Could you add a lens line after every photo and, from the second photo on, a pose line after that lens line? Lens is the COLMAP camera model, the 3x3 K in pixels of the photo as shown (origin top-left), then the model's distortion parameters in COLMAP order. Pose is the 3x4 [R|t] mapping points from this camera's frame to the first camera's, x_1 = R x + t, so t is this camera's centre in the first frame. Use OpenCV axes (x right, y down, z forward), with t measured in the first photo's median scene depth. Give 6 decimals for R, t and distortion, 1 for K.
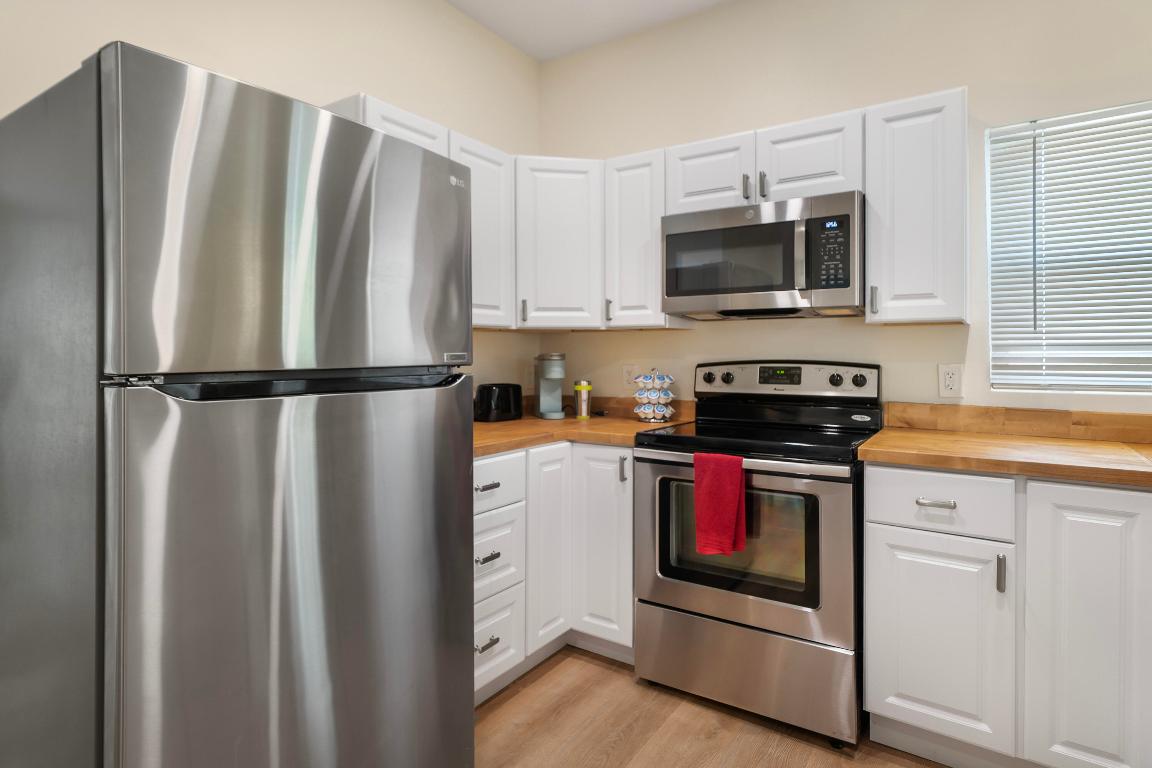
lens RADIAL K [[606.8, 0, 579.5], [0, 606.8, 350.7], [0, 0, 1]] dist [0.001146, -0.000798]
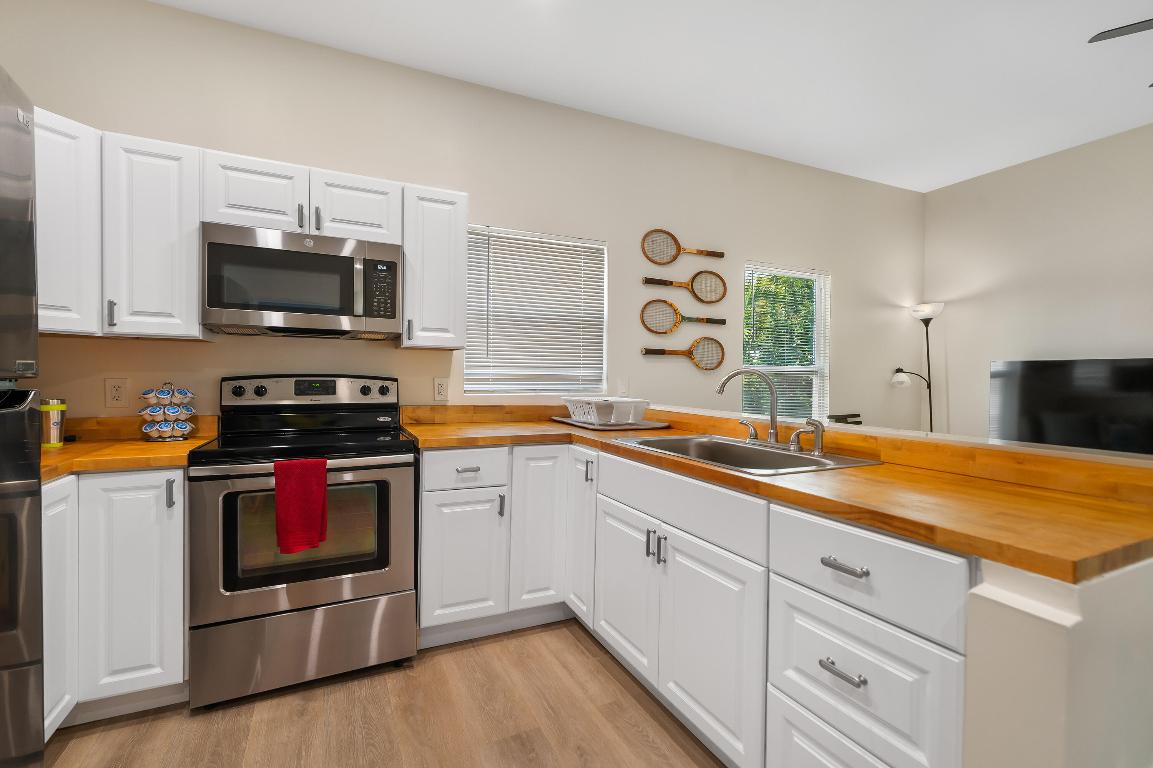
lens RADIAL K [[513.6, 0, 575.4], [0, 513.6, 382.9], [0, 0, 1]] dist [0.000992, 0.000695]
pose [[0.509867, -0.008373, 0.860213, -0.299990], [-0.018379, 0.999618, 0.020624, 0.003412], [-0.860057, -0.026326, 0.509518, 0.099278]]
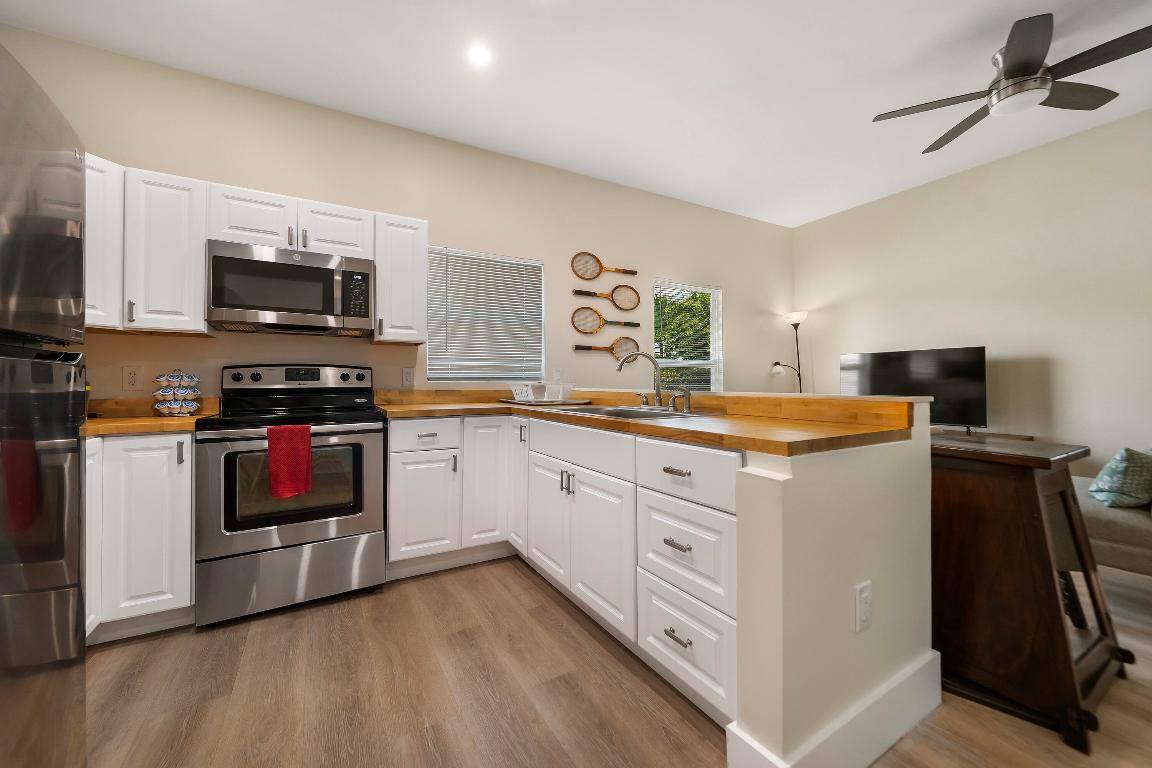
lens RADIAL K [[440.1, 0, 574.2], [0, 440.1, 376.4], [0, 0, 1]] dist [-0.002798, -0.000246]
pose [[0.441722, 0.010163, 0.897094, -0.366962], [-0.003792, 0.999948, -0.009461, 0.061773], [-0.897144, 0.000778, 0.441738, -0.026366]]
